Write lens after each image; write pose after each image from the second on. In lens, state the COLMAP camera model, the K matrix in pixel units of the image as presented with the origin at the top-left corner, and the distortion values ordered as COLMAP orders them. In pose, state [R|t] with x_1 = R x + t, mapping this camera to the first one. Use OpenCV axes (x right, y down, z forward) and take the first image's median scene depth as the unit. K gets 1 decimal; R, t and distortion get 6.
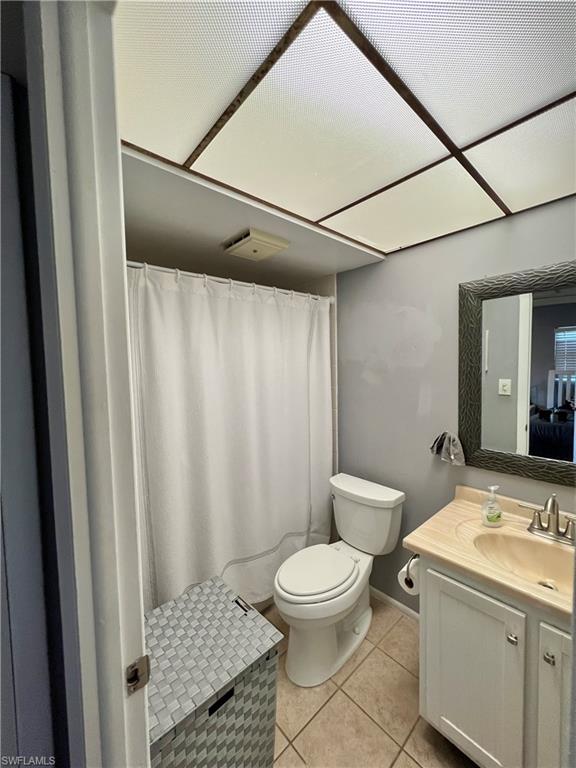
lens RADIAL K [[306.7, 0, 287.0], [0, 306.7, 382.1], [0, 0, 1]] dist [-0.000952, 0.000120]
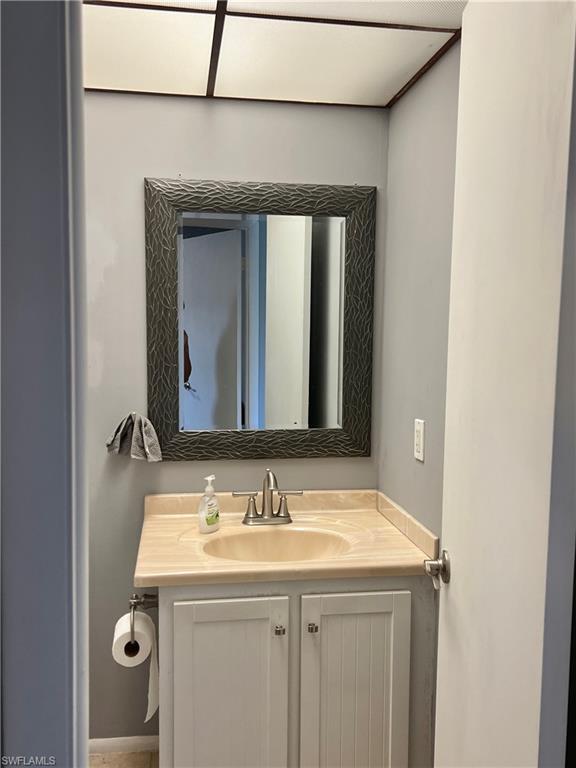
lens RADIAL K [[704.1, 0, 289.3], [0, 704.1, 384.7], [0, 0, 1]] dist [0.017440, 0.000000]
pose [[0.534617, -0.048070, 0.843726, -0.592527], [0.021323, 0.998830, 0.043396, 0.055452], [-0.844825, -0.005210, 0.535017, -0.040976]]
